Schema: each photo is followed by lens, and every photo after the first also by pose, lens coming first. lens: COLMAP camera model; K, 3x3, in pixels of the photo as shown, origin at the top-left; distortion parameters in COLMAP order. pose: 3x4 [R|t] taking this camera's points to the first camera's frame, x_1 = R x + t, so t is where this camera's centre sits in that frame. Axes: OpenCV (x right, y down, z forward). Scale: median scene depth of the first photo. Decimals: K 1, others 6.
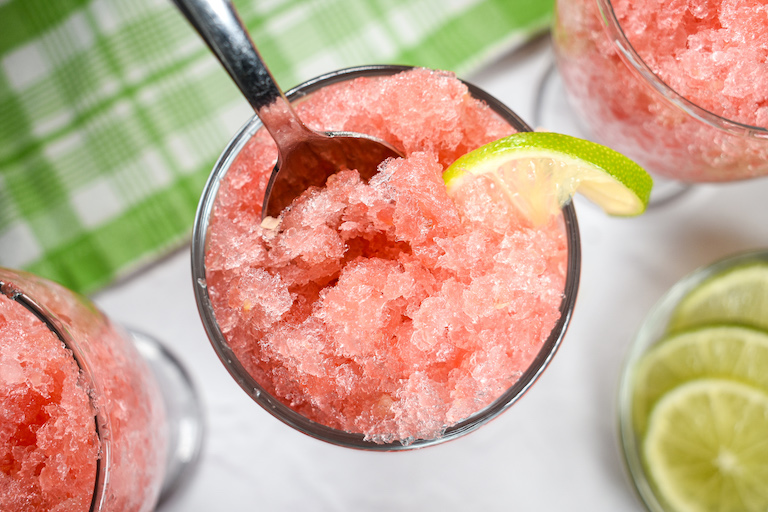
lens RADIAL K [[1061.1, 0, 384.0], [0, 1061.1, 256.0], [0, 0, 1]] dist [-0.003428, -0.474790]
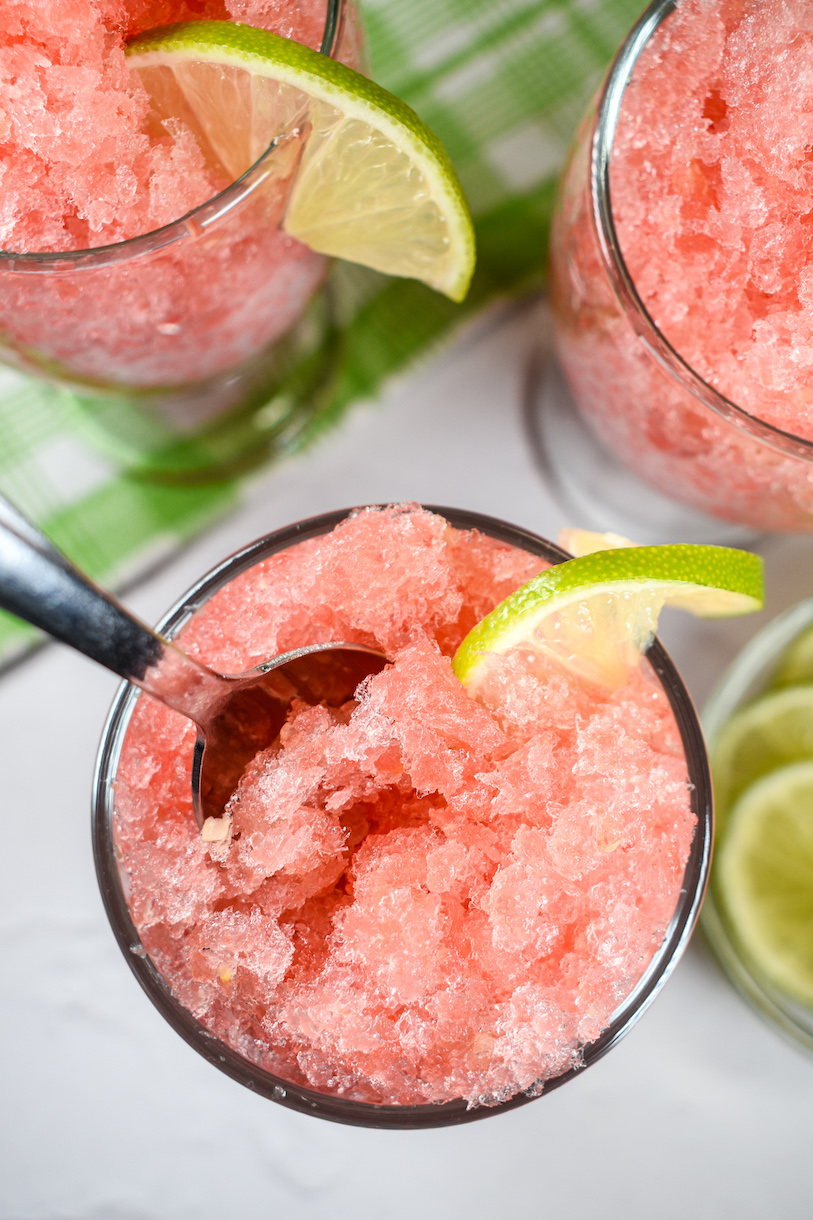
lens RADIAL K [[1685.6, 0, 406.5], [0, 1685.6, 610.0], [0, 0, 1]] dist [-0.003428, -0.474790]
pose [[0.946875, -0.314091, 0.069103, -0.028980], [0.312778, 0.949373, 0.029348, -0.148143], [-0.074822, -0.006175, 0.997178, 0.007790]]
